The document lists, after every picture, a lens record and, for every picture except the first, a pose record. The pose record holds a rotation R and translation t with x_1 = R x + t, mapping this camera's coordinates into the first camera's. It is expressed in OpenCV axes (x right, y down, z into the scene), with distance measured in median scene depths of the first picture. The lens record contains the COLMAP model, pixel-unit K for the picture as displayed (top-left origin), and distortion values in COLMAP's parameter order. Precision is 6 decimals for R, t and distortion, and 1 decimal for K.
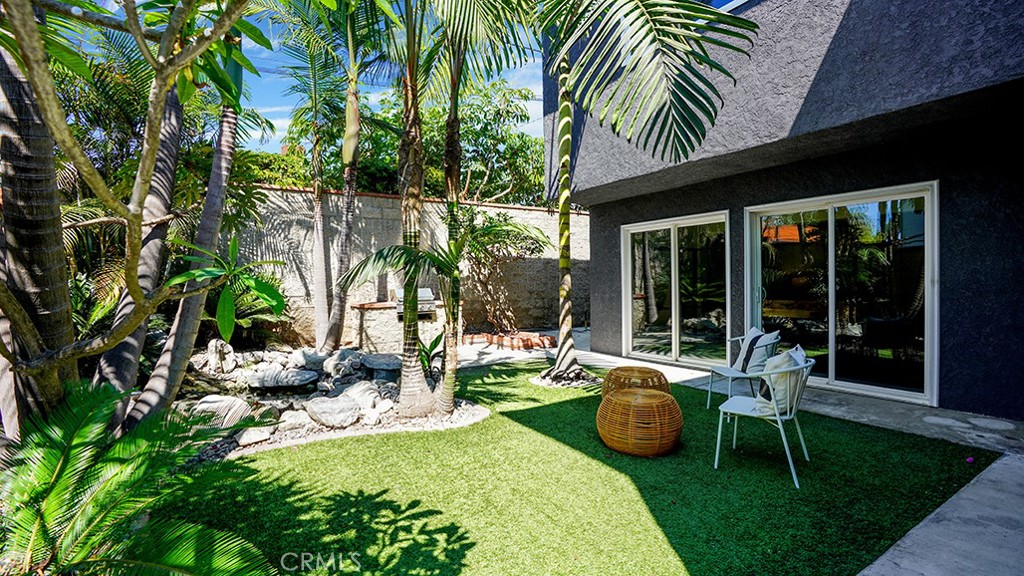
lens RADIAL K [[496.5, 0, 516.5], [0, 496.5, 288.6], [0, 0, 1]] dist [-0.034825, 0.009394]
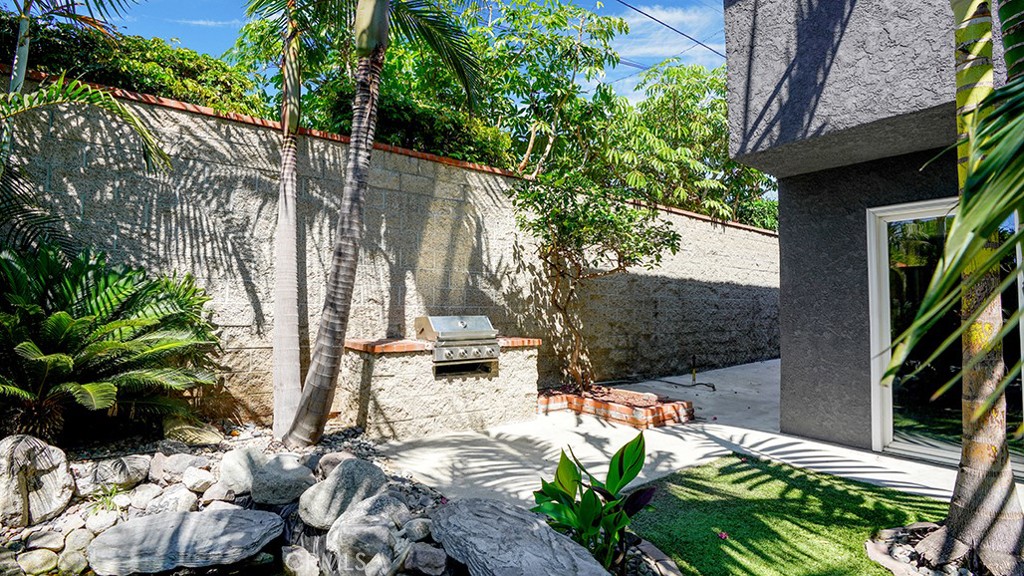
lens RADIAL K [[496.5, 0, 509.0], [0, 496.5, 286.8], [0, 0, 1]] dist [-0.034825, 0.009394]
pose [[0.995596, 0.027227, 0.089704, -0.215303], [-0.021923, 0.997982, -0.059594, -0.000375], [-0.091145, 0.057365, 0.994184, 0.473808]]
